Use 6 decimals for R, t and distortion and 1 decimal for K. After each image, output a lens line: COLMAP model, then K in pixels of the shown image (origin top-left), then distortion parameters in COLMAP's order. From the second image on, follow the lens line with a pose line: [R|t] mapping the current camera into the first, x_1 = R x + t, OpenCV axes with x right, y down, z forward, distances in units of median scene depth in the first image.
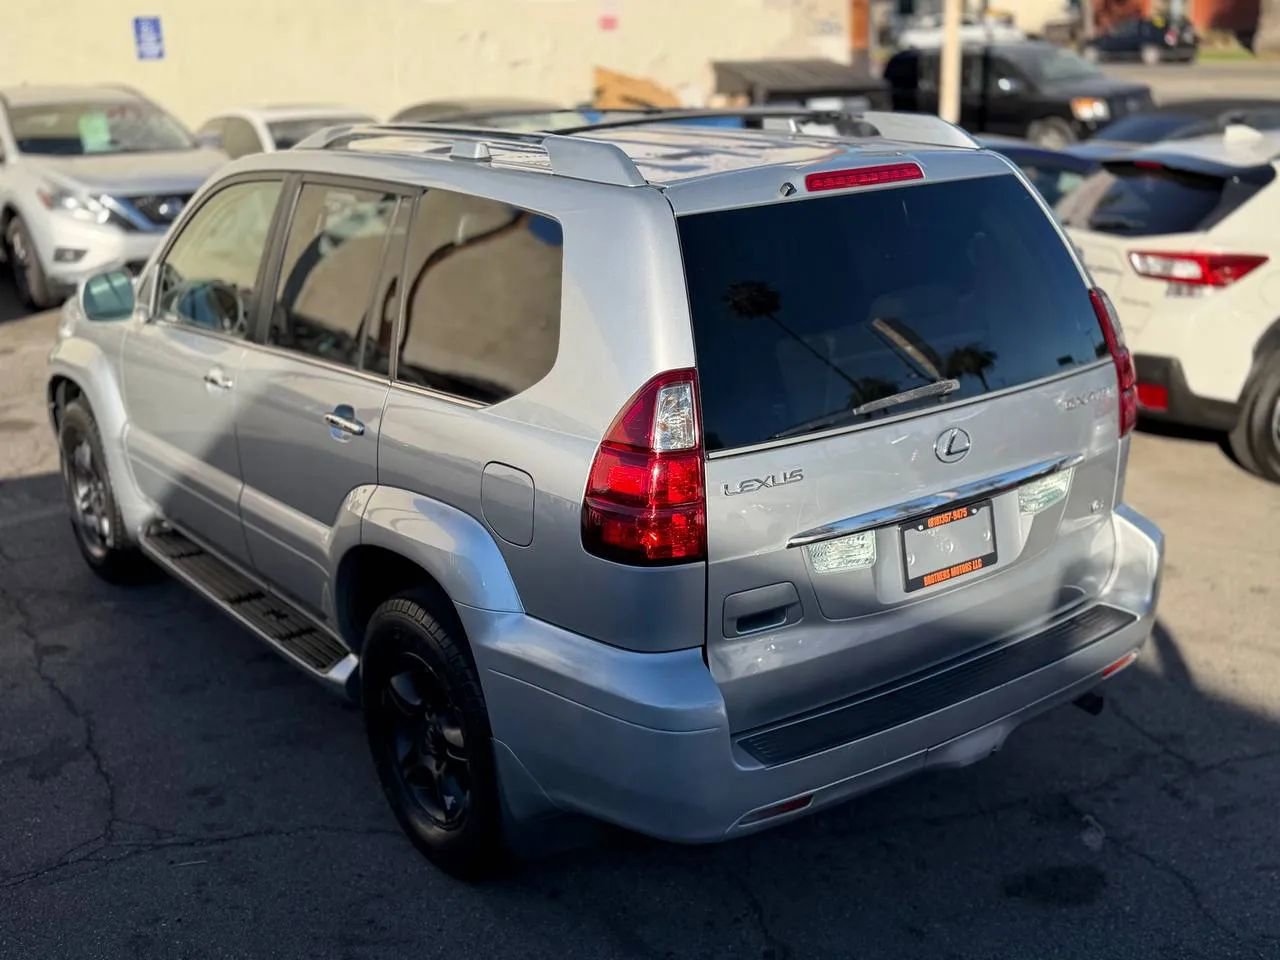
lens RADIAL K [[1354.8, 0, 649.4], [0, 1354.8, 472.2], [0, 0, 1]] dist [0.064031, 0.000000]
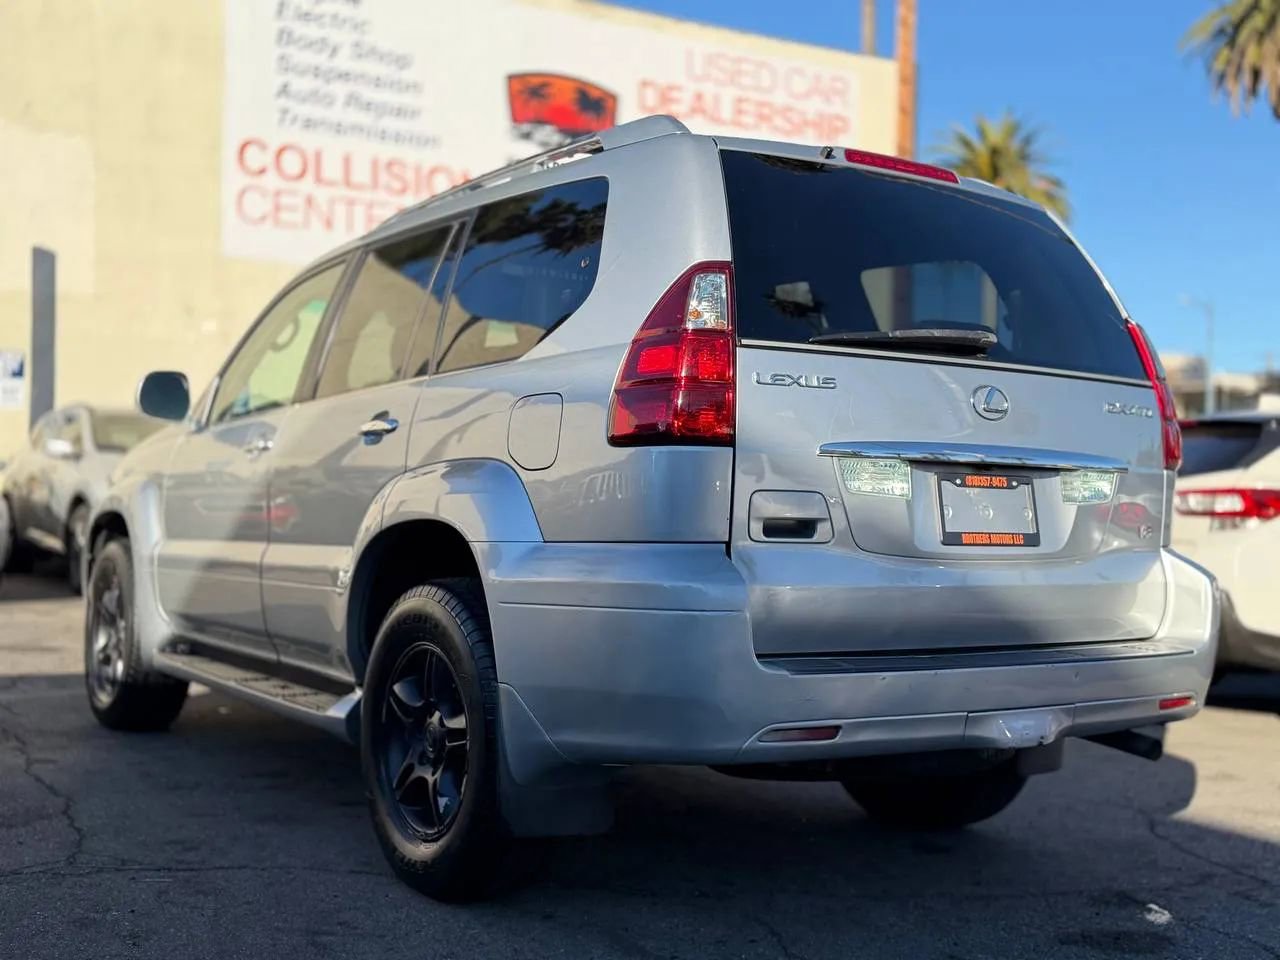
lens RADIAL K [[1354.8, 0, 642.2], [0, 1354.8, 491.5], [0, 0, 1]] dist [0.064031, 0.000000]
pose [[0.997766, 0.051579, -0.042450, 0.014663], [-0.061893, 0.952882, -0.296959, 0.299735], [0.025133, 0.298924, 0.953946, 0.064629]]
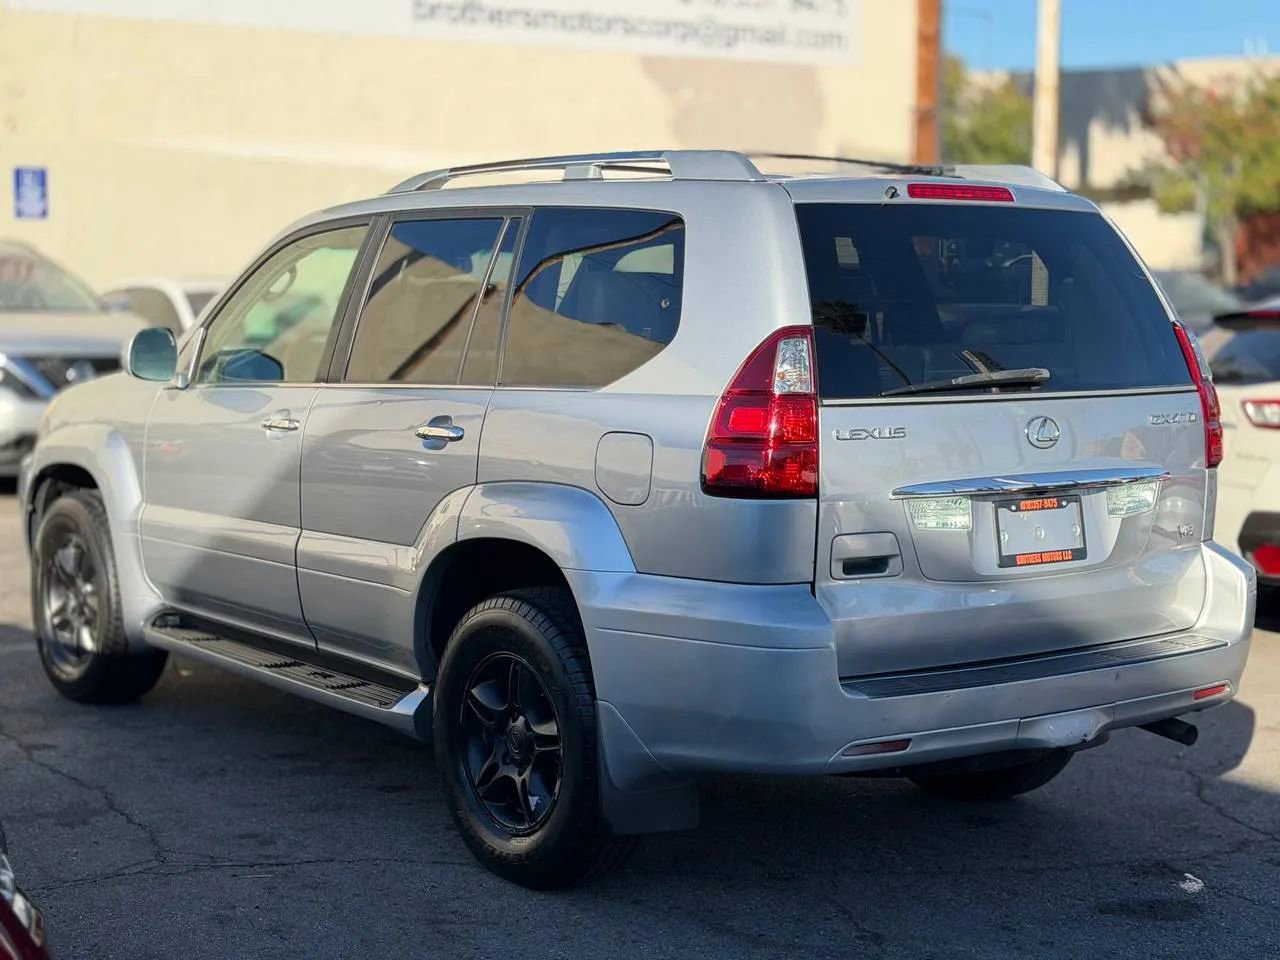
lens RADIAL K [[1931.2, 0, 638.7], [0, 1931.2, 493.2], [0, 0, 1]] dist [0.109581, 0.000000]
pose [[0.999270, 0.037103, 0.009092, -0.090564], [-0.034721, 0.981392, -0.188849, 0.279335], [-0.015930, 0.188396, 0.981964, -0.412000]]
